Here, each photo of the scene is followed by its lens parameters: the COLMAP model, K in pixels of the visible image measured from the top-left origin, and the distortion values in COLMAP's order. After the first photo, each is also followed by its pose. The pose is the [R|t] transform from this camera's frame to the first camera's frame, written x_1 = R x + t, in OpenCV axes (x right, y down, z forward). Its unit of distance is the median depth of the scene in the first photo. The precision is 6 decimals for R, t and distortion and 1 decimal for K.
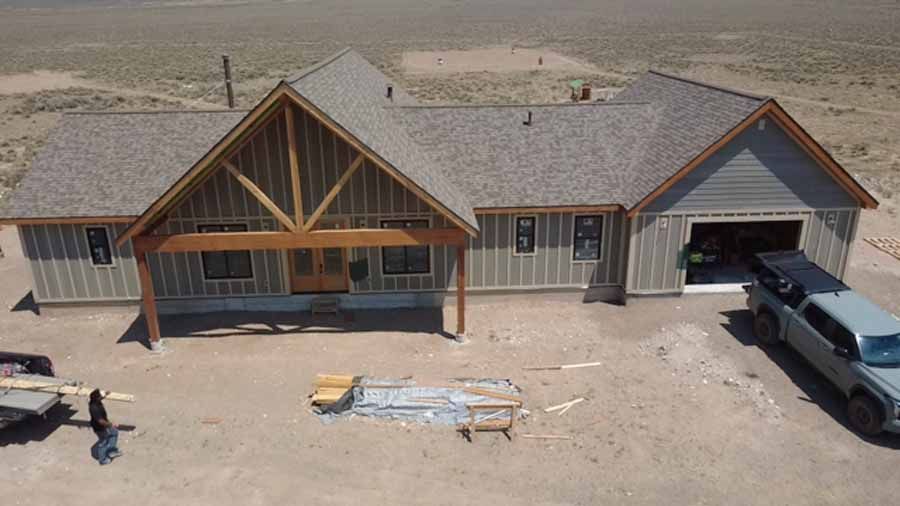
lens RADIAL K [[654.5, 0, 448.1], [0, 654.5, 248.7], [0, 0, 1]] dist [-0.000049, 0.005231]
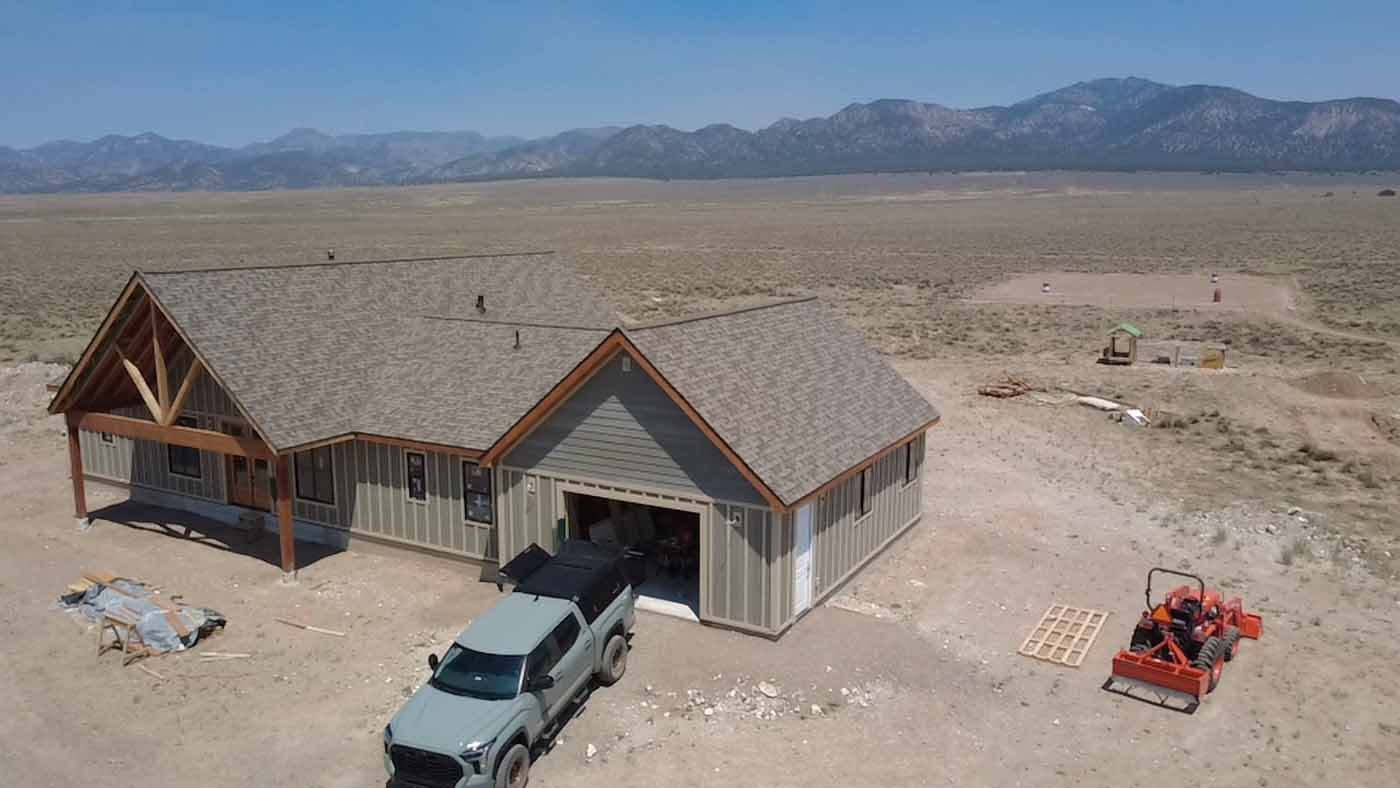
lens RADIAL K [[1018.1, 0, 699.9], [0, 1018.1, 398.9], [0, 0, 1]] dist [-0.000049, 0.005231]
pose [[0.851642, 0.108933, -0.512679, 1.067907], [-0.190803, 0.975481, -0.109686, -0.043901], [0.488160, 0.191234, 0.851545, 0.095343]]
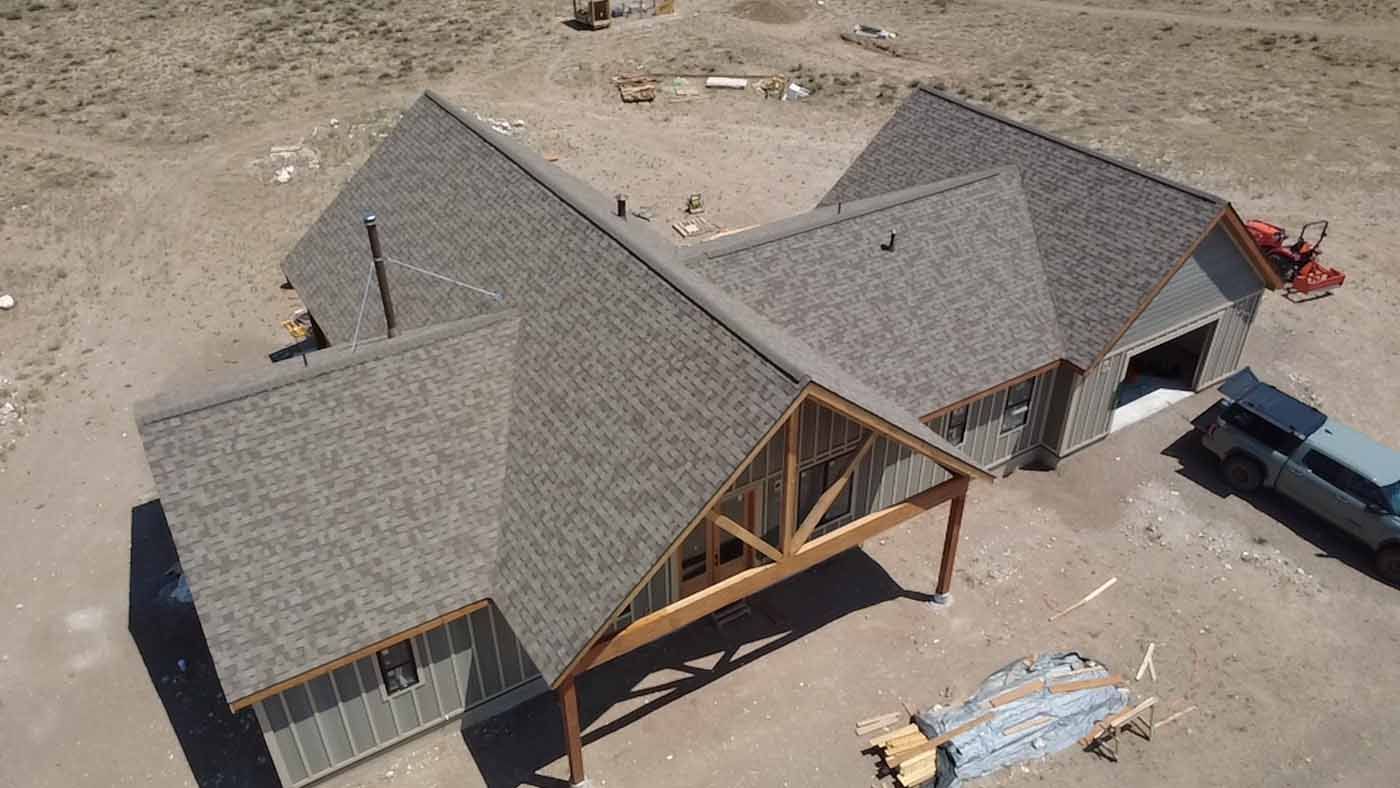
lens RADIAL K [[1018.1, 0, 708.9], [0, 1018.1, 395.5], [0, 0, 1]] dist [-0.000049, 0.005231]
pose [[0.873524, -0.273336, 0.402794, -0.586966], [0.167568, 0.945740, 0.278381, -0.426235], [-0.457030, -0.175677, 0.871930, 0.144964]]
